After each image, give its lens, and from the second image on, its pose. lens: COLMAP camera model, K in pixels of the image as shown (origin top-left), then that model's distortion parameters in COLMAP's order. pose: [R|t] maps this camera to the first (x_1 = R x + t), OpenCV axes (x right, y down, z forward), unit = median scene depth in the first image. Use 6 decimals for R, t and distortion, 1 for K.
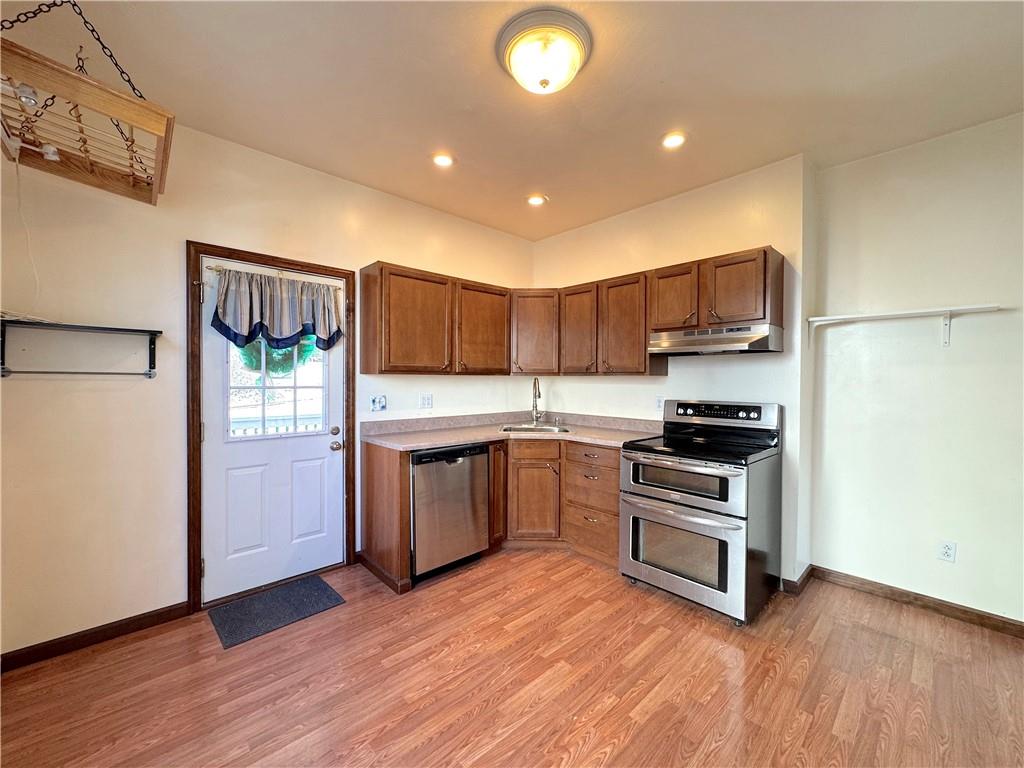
lens RADIAL K [[407.3, 0, 508.5], [0, 407.3, 382.6], [0, 0, 1]] dist [-0.005611, 0.000119]
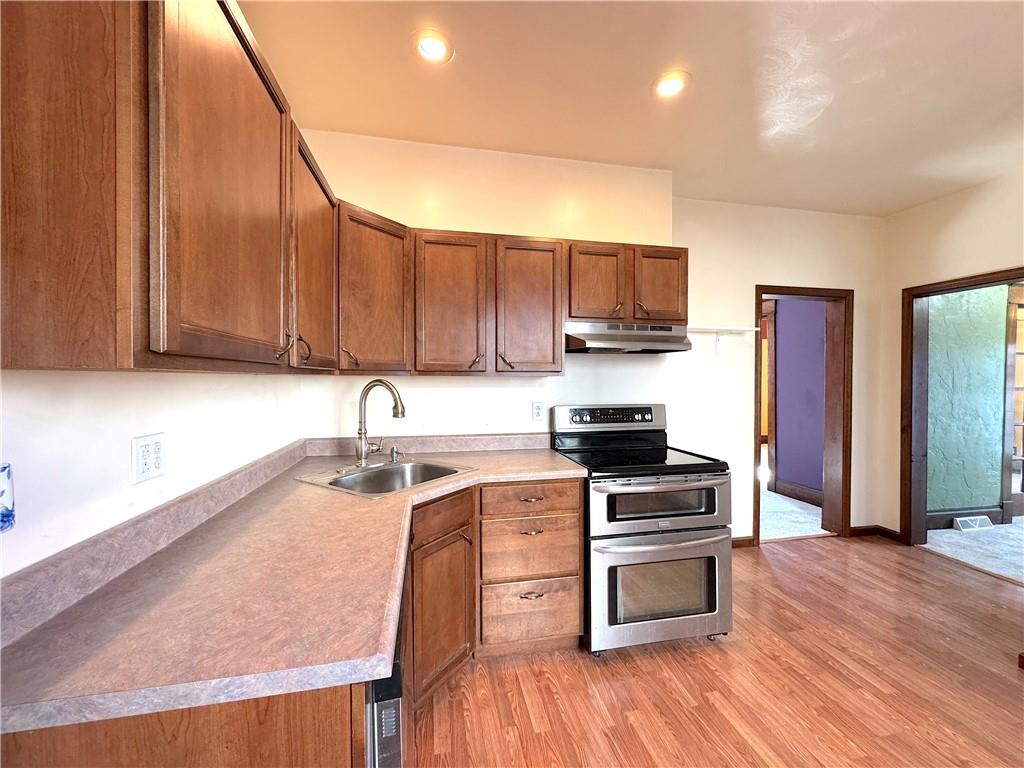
lens RADIAL K [[407.3, 0, 511.8], [0, 407.3, 384.3], [0, 0, 1]] dist [-0.005611, 0.000119]
pose [[0.515082, -0.016259, 0.856987, -0.398394], [0.009540, 0.999867, 0.013236, -0.014025], [-0.857088, 0.001358, 0.515168, 0.747893]]
